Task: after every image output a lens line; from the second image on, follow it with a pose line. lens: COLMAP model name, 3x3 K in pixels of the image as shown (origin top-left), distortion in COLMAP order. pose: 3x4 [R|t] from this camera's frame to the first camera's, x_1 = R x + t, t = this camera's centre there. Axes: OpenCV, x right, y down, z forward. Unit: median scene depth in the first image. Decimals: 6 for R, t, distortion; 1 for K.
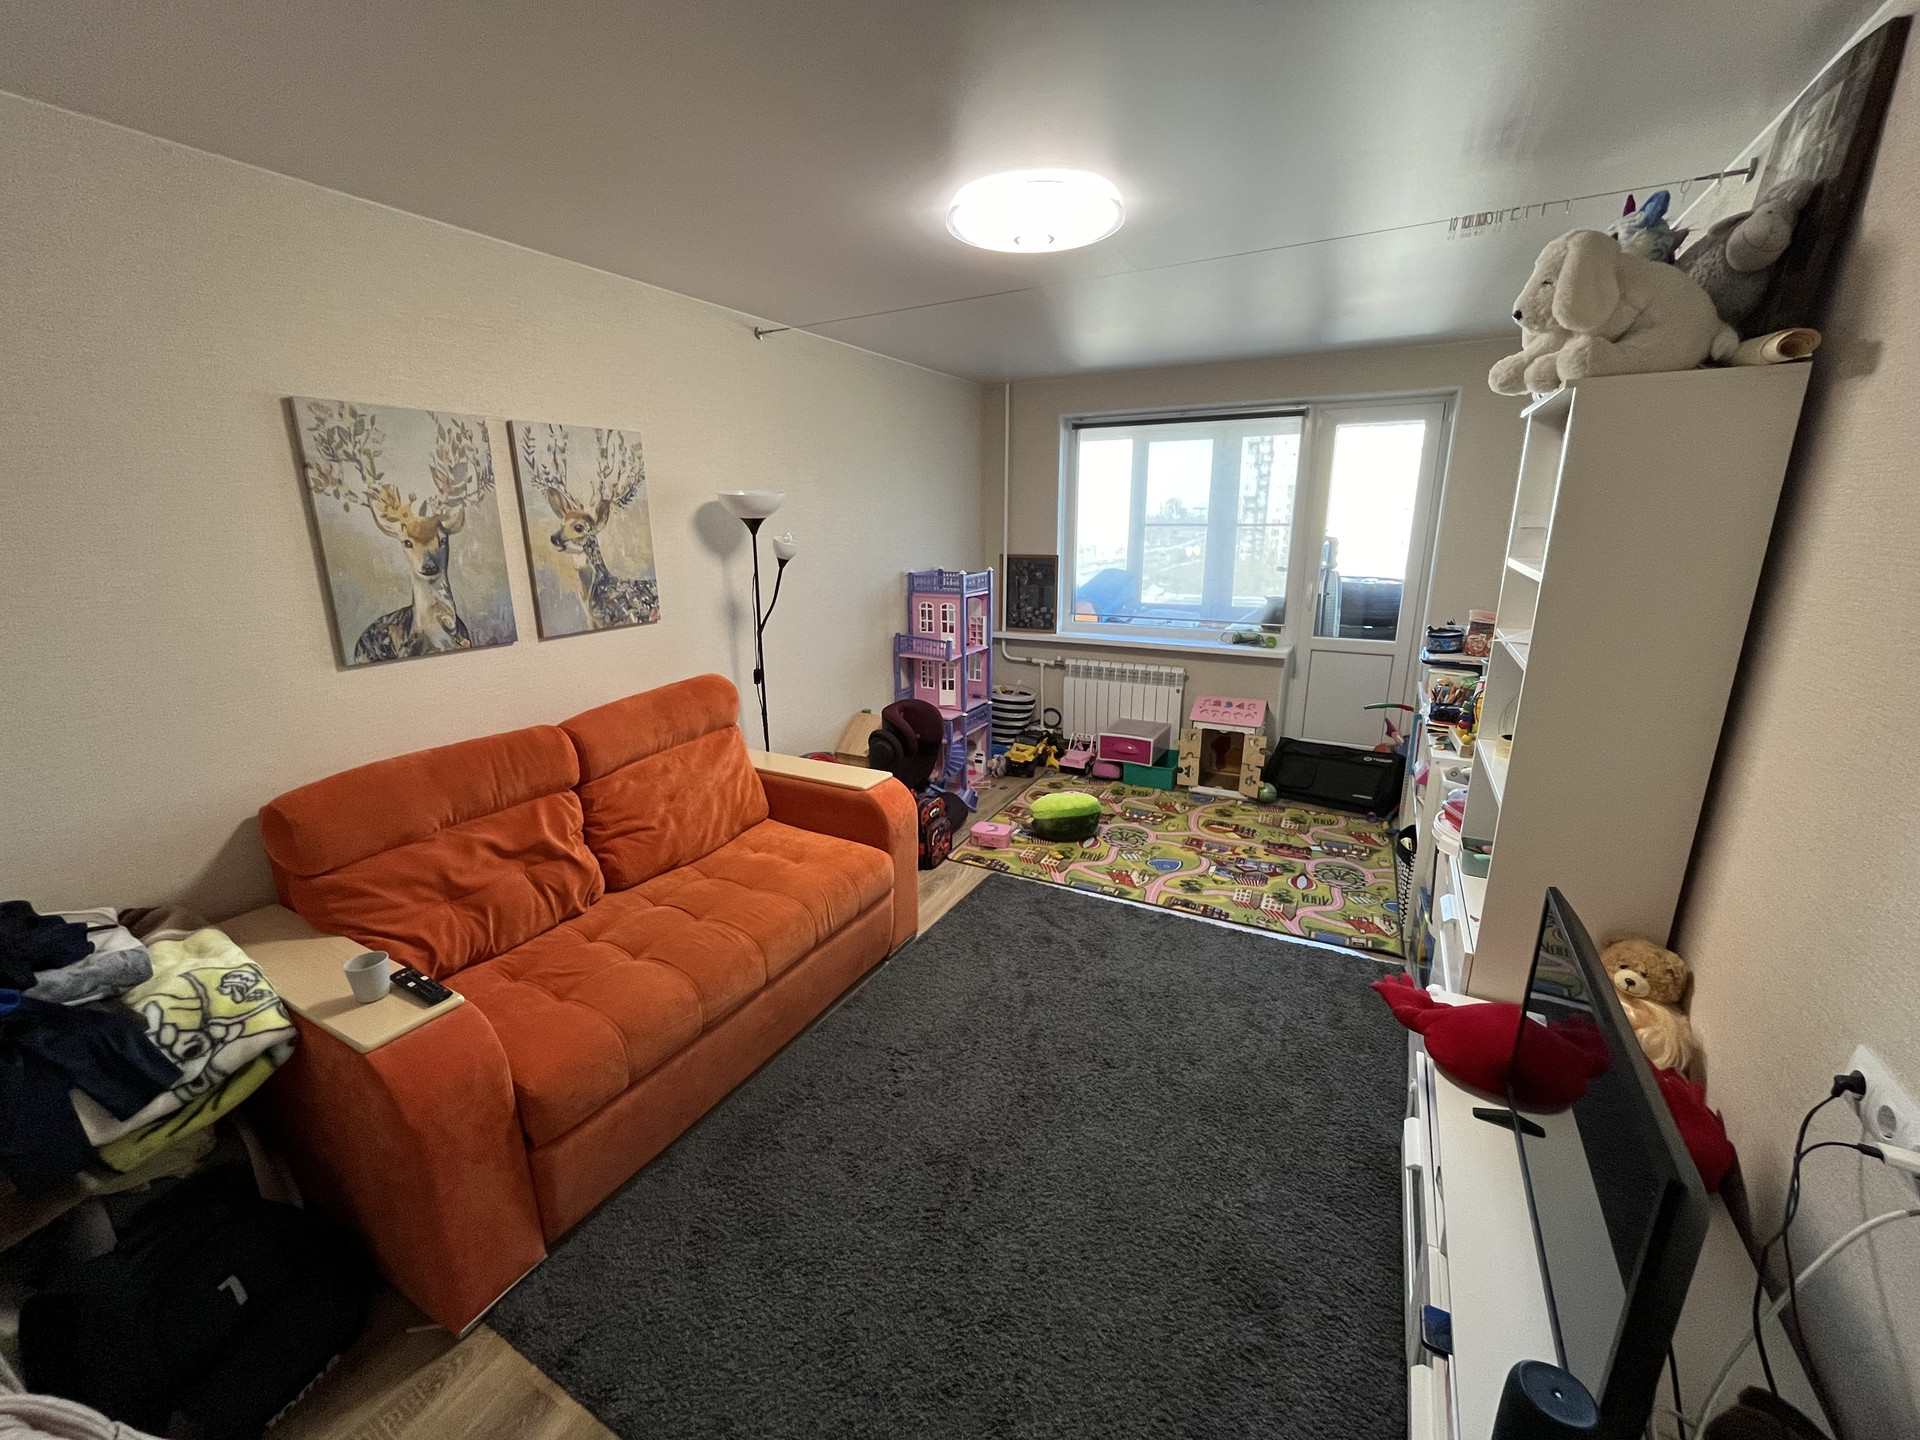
lens RADIAL K [[772.1, 0, 960.2], [0, 772.1, 723.8], [0, 0, 1]] dist [-0.003279, 0.000058]
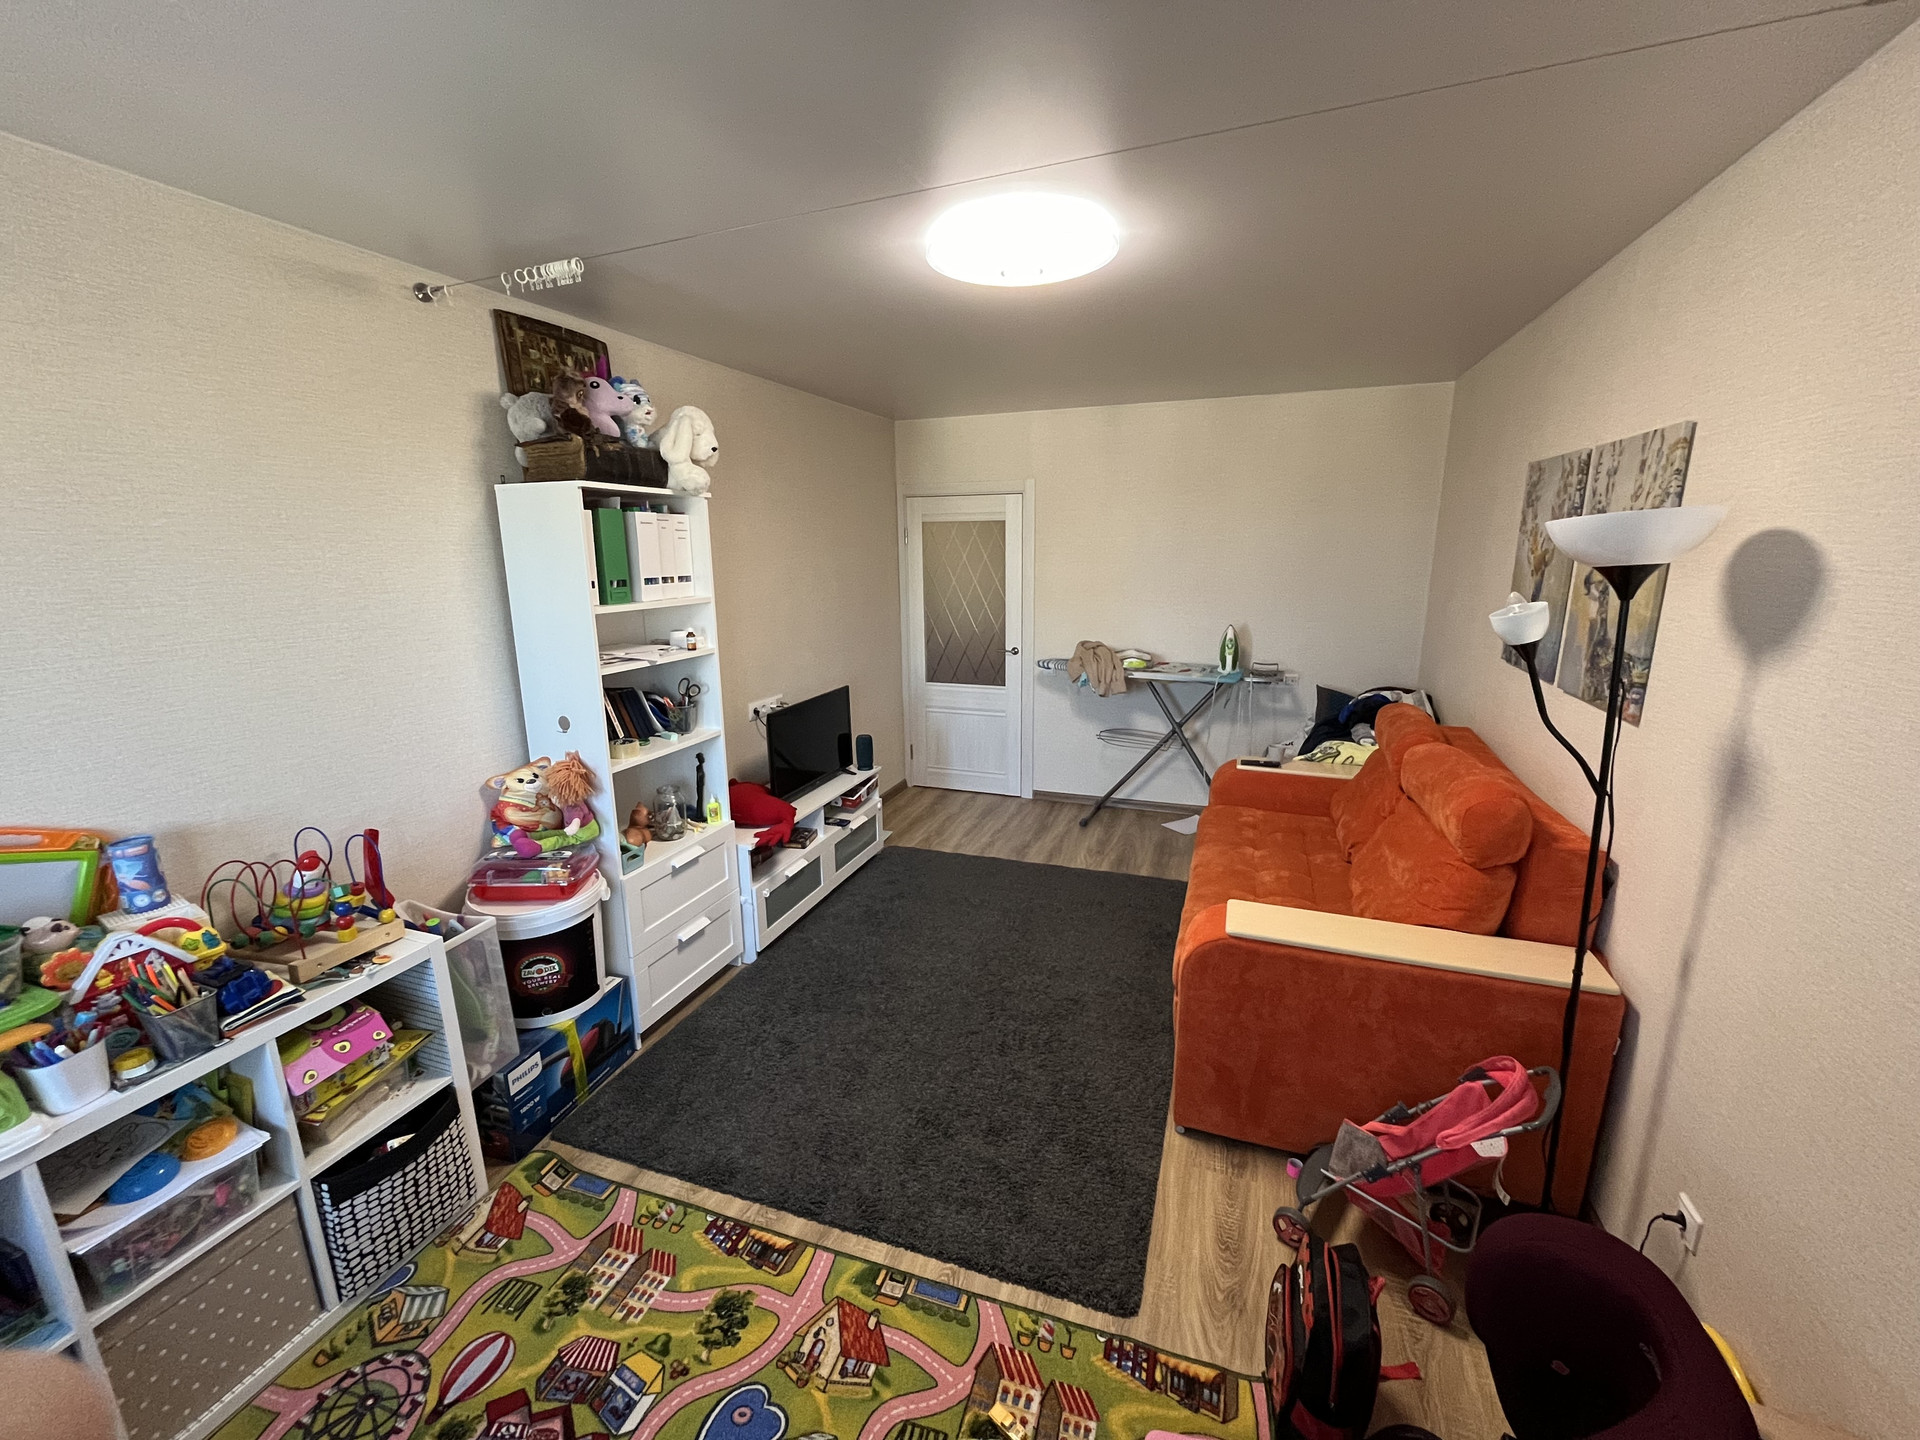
lens RADIAL K [[772.1, 0, 957.7], [0, 772.1, 723.4], [0, 0, 1]] dist [-0.003279, 0.000058]
pose [[-0.988602, 0.053561, -0.140705, 0.202586], [-0.018448, 0.884440, 0.466289, -0.363043], [0.149421, 0.463570, -0.873371, 1.281753]]
